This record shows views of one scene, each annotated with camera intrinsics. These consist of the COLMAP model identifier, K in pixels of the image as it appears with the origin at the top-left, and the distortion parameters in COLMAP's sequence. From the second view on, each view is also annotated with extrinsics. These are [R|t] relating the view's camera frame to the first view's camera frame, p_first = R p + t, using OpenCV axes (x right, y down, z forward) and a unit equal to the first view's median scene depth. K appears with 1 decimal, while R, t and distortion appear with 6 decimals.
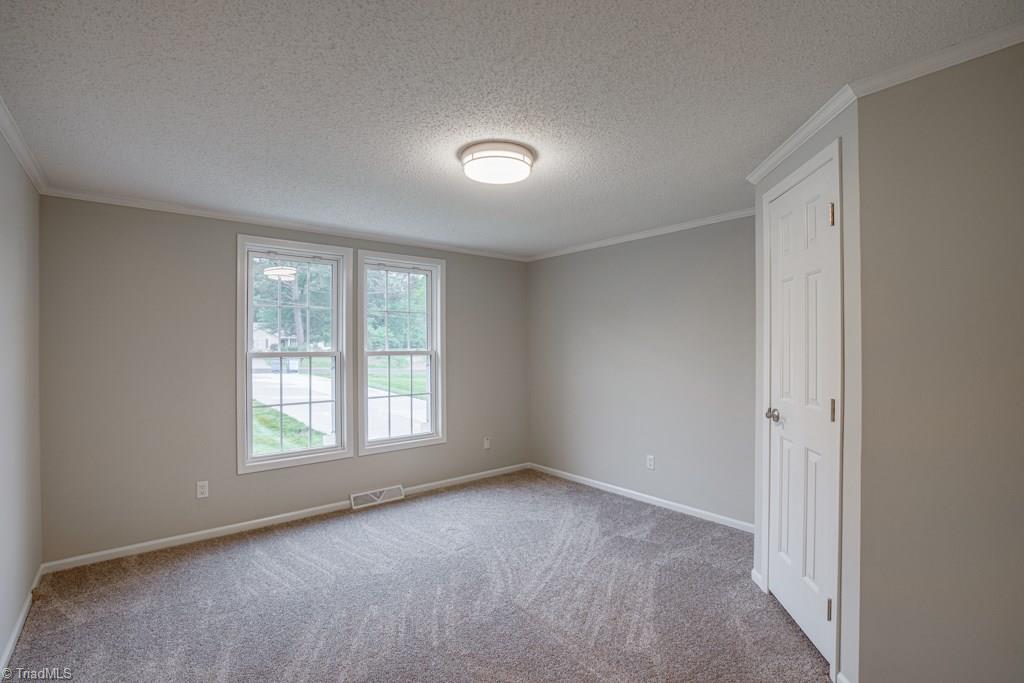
lens RADIAL K [[470.6, 0, 512.0], [0, 470.6, 341.5], [0, 0, 1]] dist [-0.001242, -0.000259]
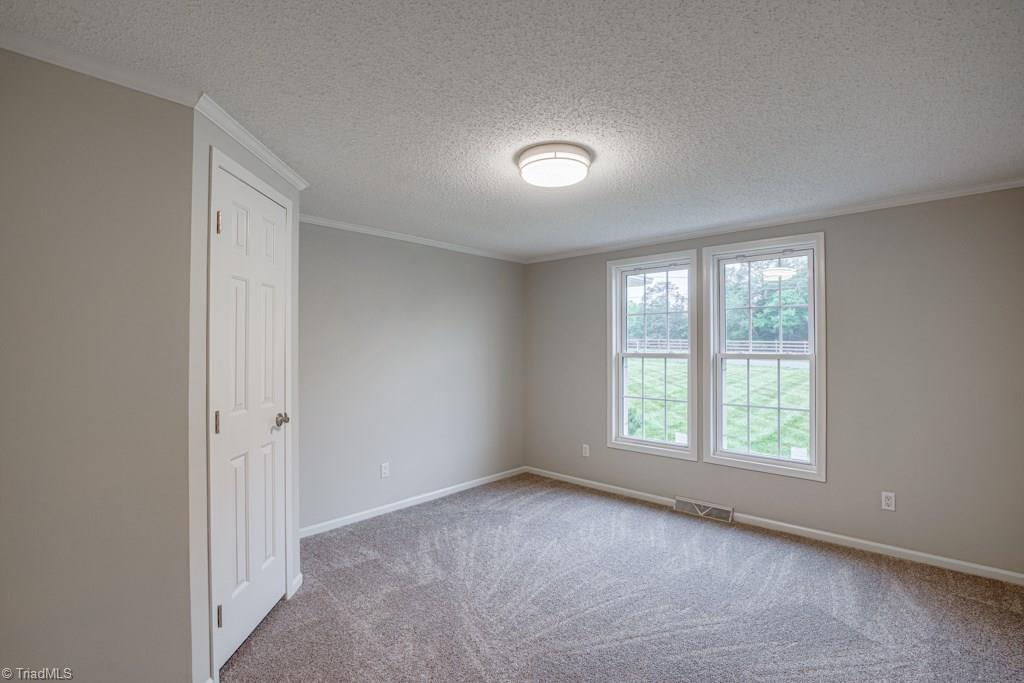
lens RADIAL K [[470.6, 0, 512.0], [0, 470.6, 341.5], [0, 0, 1]] dist [-0.001242, -0.000259]
pose [[0.165086, -0.010254, -0.986226, 0.890119], [0.007901, 0.999928, -0.009074, 0.002741], [0.986247, -0.006294, 0.165155, 0.715838]]
